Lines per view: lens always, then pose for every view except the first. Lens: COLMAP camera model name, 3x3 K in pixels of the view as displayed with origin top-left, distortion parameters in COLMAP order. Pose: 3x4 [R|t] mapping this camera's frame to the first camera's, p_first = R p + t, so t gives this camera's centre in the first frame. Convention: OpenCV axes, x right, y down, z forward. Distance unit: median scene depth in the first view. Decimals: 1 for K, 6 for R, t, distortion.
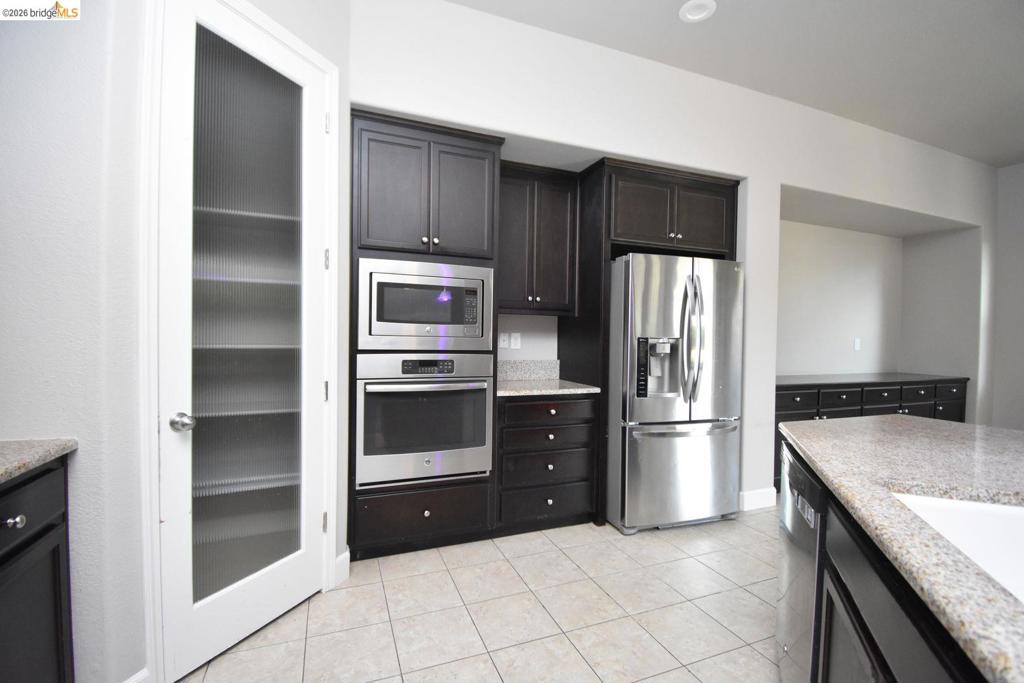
lens RADIAL K [[454.4, 0, 514.2], [0, 454.4, 343.3], [0, 0, 1]] dist [-0.015326, -0.000987]
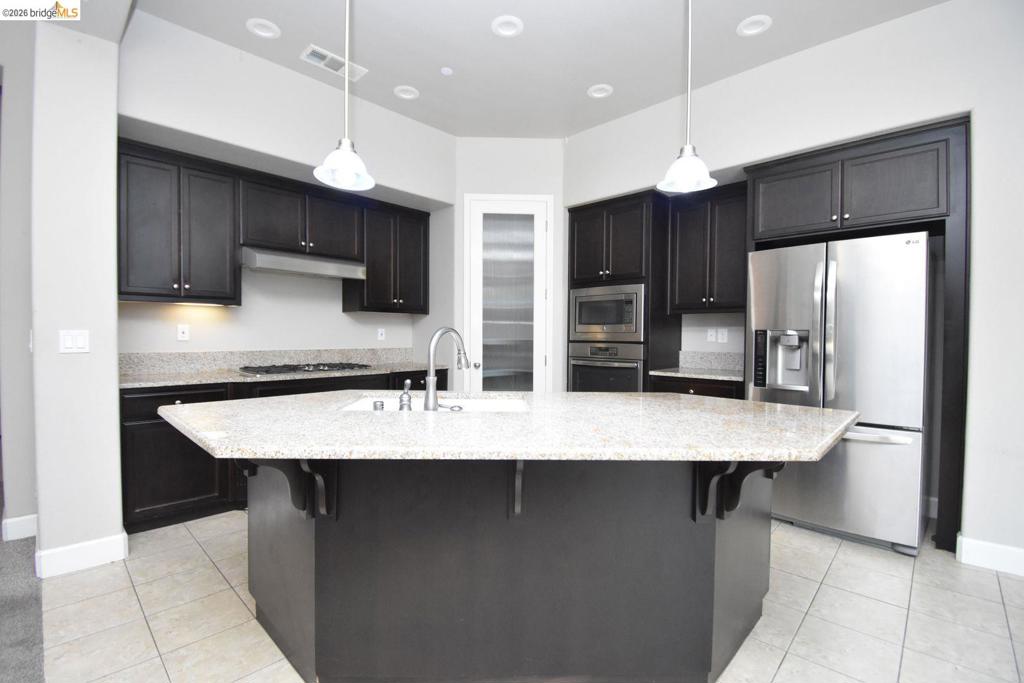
lens RADIAL K [[454.4, 0, 509.5], [0, 454.4, 340.3], [0, 0, 1]] dist [-0.015326, -0.000987]
pose [[0.405692, -0.005048, -0.913996, 1.107868], [-0.011517, 0.999877, -0.010635, 0.032491], [0.913937, 0.014841, 0.405584, 0.038878]]
